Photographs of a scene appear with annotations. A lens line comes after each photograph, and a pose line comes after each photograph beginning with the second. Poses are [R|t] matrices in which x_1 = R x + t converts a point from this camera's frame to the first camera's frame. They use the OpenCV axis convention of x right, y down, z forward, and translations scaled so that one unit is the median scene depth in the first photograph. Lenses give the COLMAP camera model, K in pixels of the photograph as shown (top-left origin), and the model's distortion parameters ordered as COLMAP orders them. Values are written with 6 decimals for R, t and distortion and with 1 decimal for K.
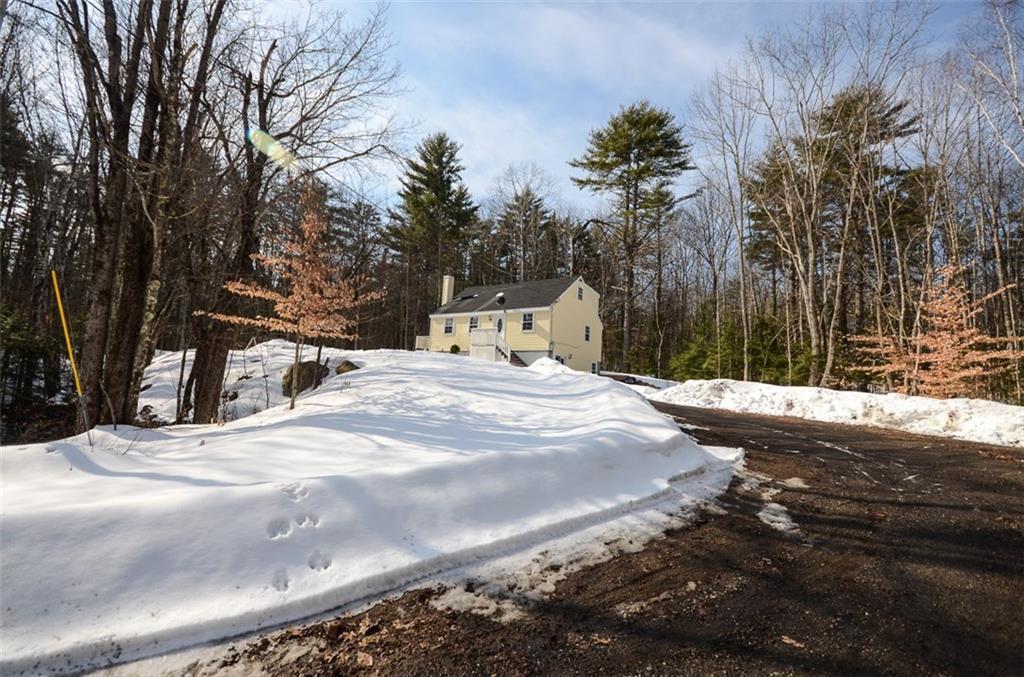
lens RADIAL K [[454.6, 0, 513.3], [0, 454.6, 340.3], [0, 0, 1]] dist [0.021087, -0.000241]
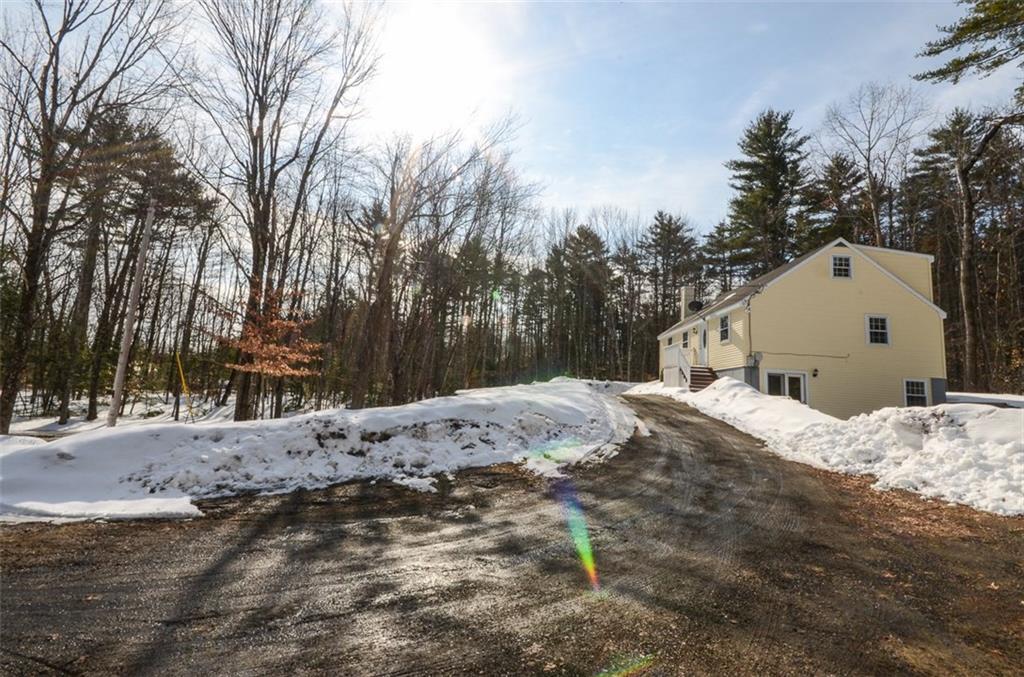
lens RADIAL K [[454.6, 0, 513.3], [0, 454.6, 340.3], [0, 0, 1]] dist [0.021087, -0.000241]
pose [[0.579769, -0.133167, -0.803825, 0.261164], [0.068949, 0.991033, -0.114451, 0.023142], [0.811858, 0.010932, 0.583752, 0.207090]]
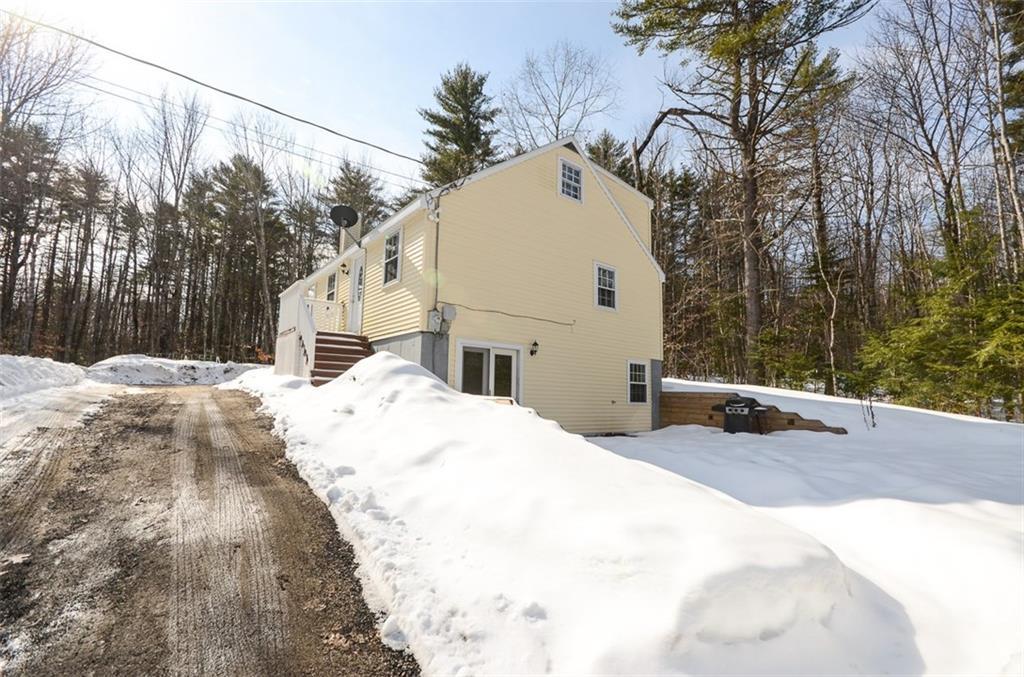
lens RADIAL K [[454.6, 0, 513.3], [0, 454.6, 340.3], [0, 0, 1]] dist [0.021087, -0.000241]
pose [[0.953930, -0.072271, -0.291194, 0.141788], [0.065239, 0.997297, -0.033799, 0.026773], [0.292849, 0.013245, 0.956067, 0.441279]]
